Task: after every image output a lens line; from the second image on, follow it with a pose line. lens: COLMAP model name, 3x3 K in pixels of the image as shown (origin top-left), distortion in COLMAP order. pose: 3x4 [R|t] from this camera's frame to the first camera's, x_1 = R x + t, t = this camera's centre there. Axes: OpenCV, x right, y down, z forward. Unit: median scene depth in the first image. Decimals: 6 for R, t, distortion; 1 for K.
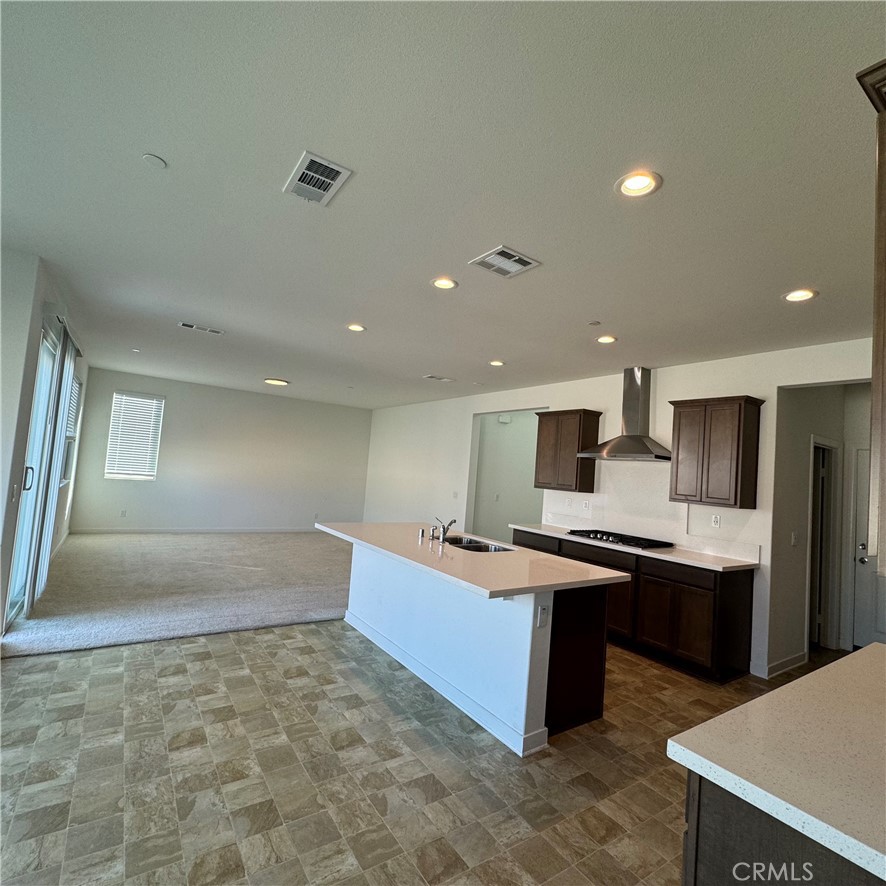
lens RADIAL K [[476.6, 0, 443.0], [0, 476.6, 443.0], [0, 0, 1]] dist [0.001248, 0.000711]
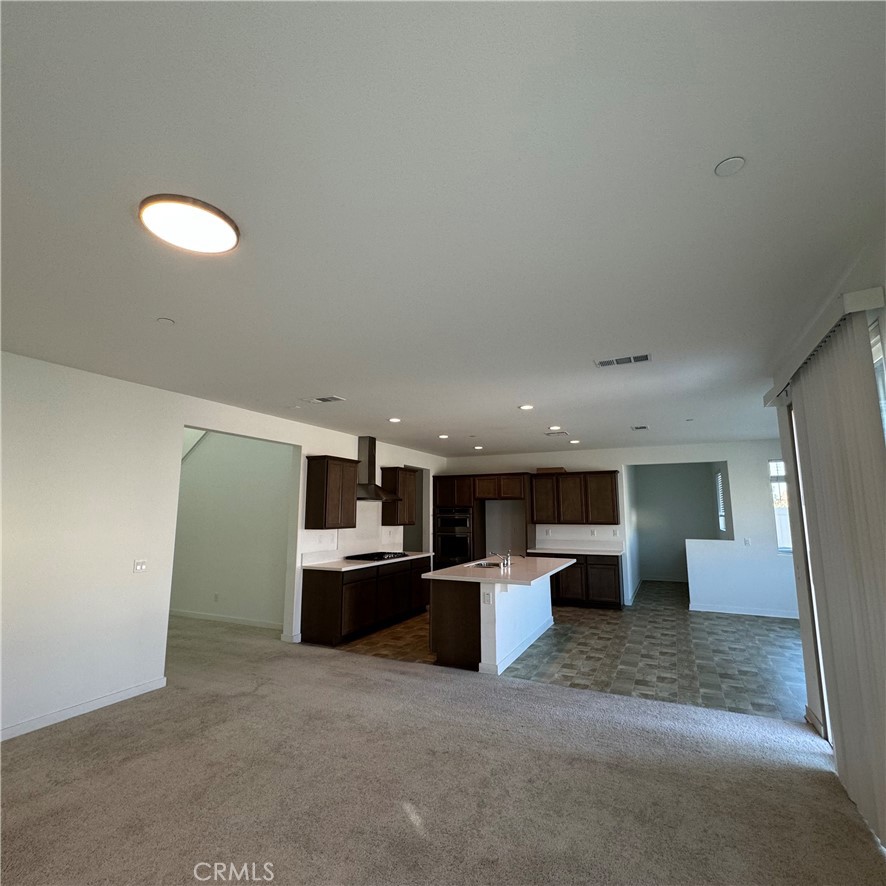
lens RADIAL K [[476.6, 0, 443.0], [0, 476.6, 443.0], [0, 0, 1]] dist [0.001248, 0.000711]
pose [[-0.506780, 0.049494, 0.860654, -1.405891], [-0.089260, 0.989972, -0.109489, -0.001249], [-0.857442, -0.132308, -0.497280, 2.241240]]
